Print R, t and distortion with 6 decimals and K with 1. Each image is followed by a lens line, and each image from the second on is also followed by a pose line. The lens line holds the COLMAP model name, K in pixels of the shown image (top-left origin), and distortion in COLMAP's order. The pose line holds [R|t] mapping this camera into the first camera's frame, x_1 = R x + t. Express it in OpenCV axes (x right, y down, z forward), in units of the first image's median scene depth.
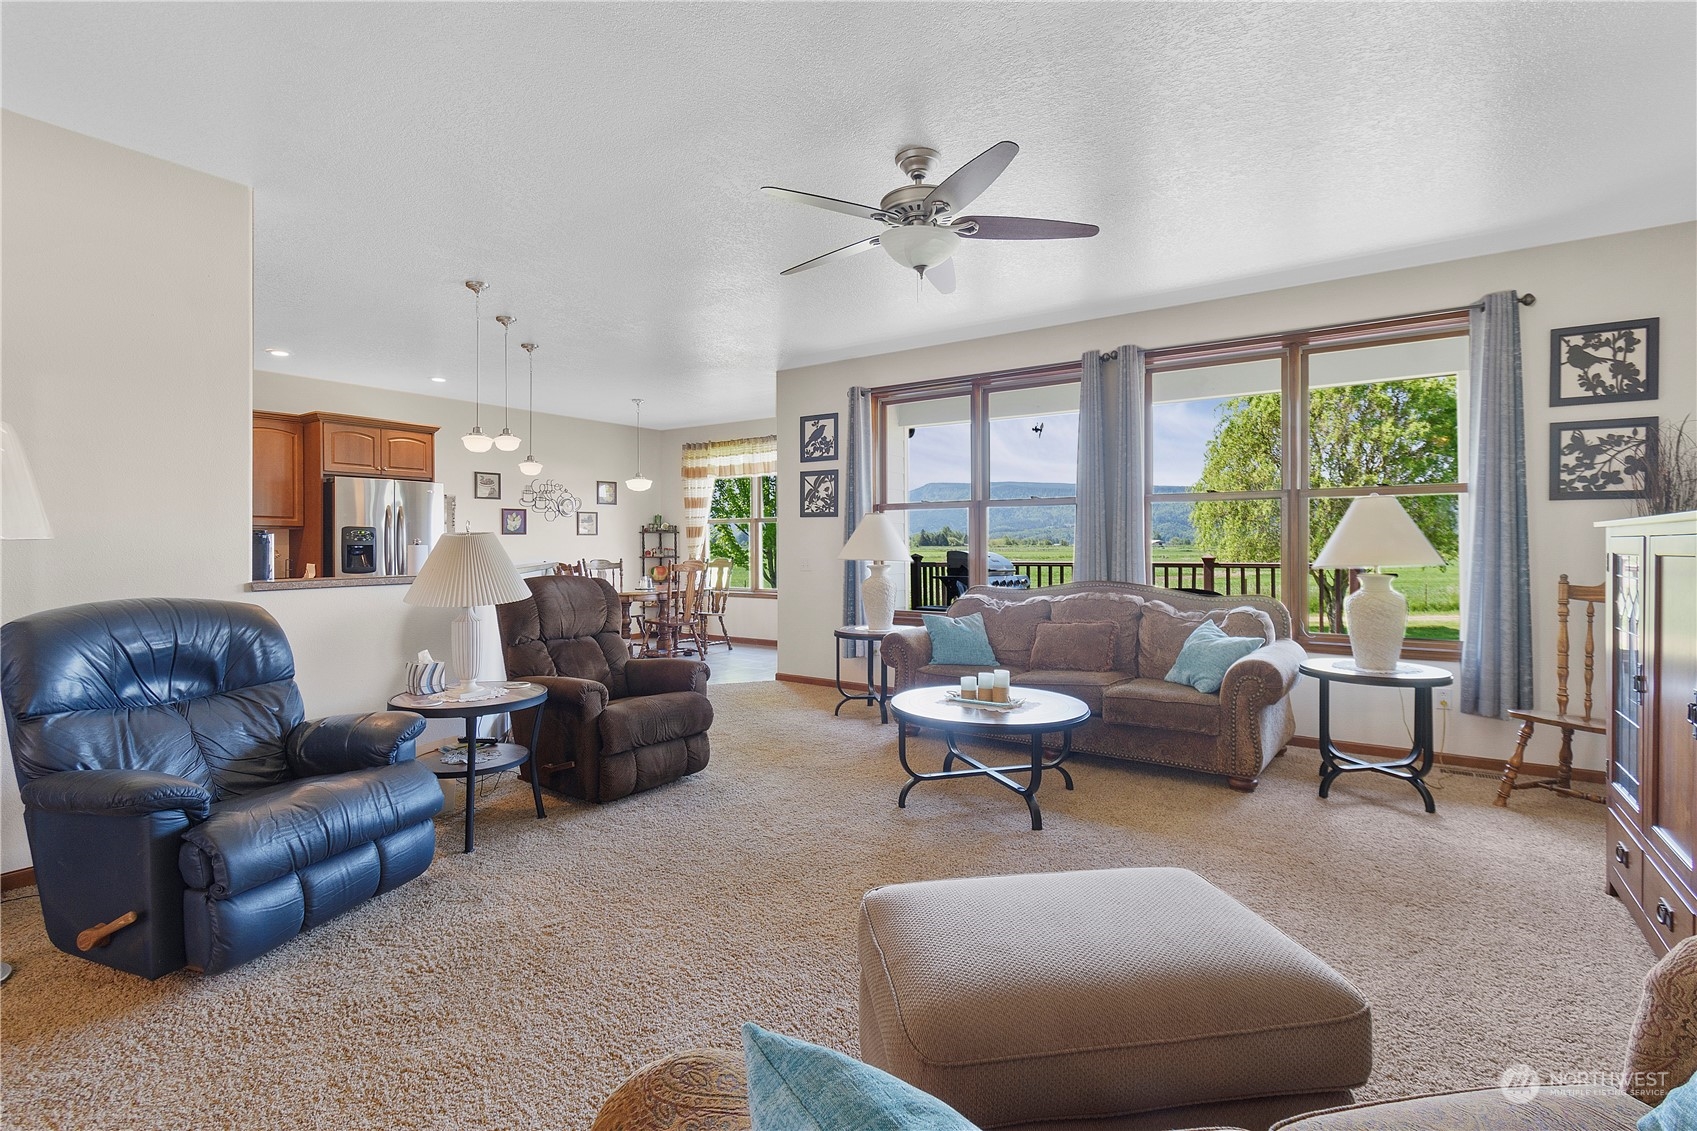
lens RADIAL K [[776.5, 0, 845.4], [0, 776.5, 552.4], [0, 0, 1]] dist [-0.004562, -0.000404]
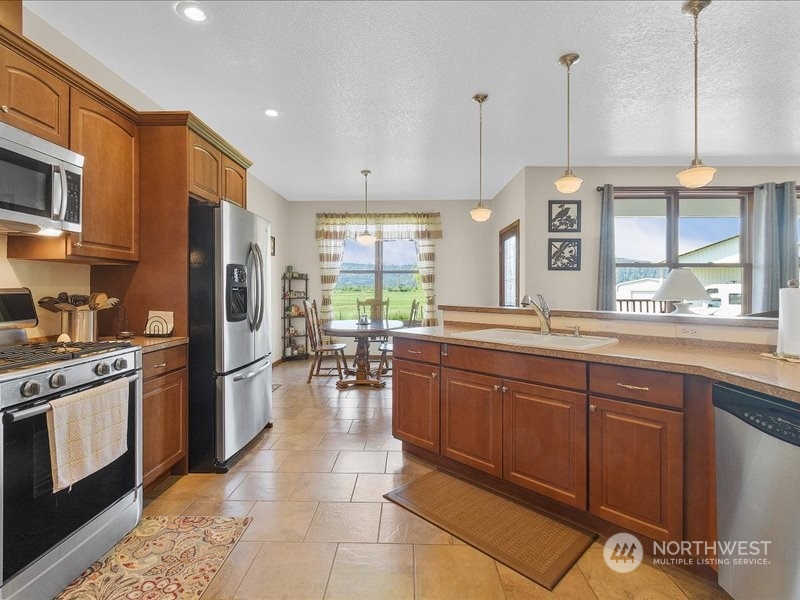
lens RADIAL K [[396.5, 0, 395.5], [0, 396.5, 296.3], [0, 0, 1]] dist [0.006661, -0.000025]
pose [[0.837641, -0.004651, 0.546202, -0.719097], [0.001263, 0.999978, 0.006577, -0.001696], [-0.546220, -0.004819, 0.837628, 0.551544]]
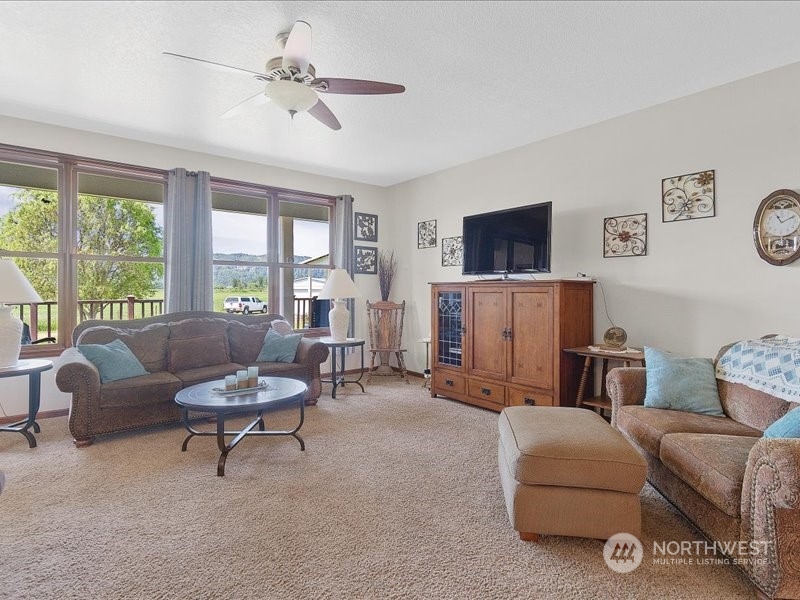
lens RADIAL K [[419.9, 0, 402.9], [0, 419.9, 292.6], [0, 0, 1]] dist [-0.004561, 0.000128]
pose [[0.283315, -0.004129, 0.959018, -0.259670], [0.006750, 0.999975, 0.002312, -0.000601], [-0.959003, 0.005818, 0.283335, 0.219399]]
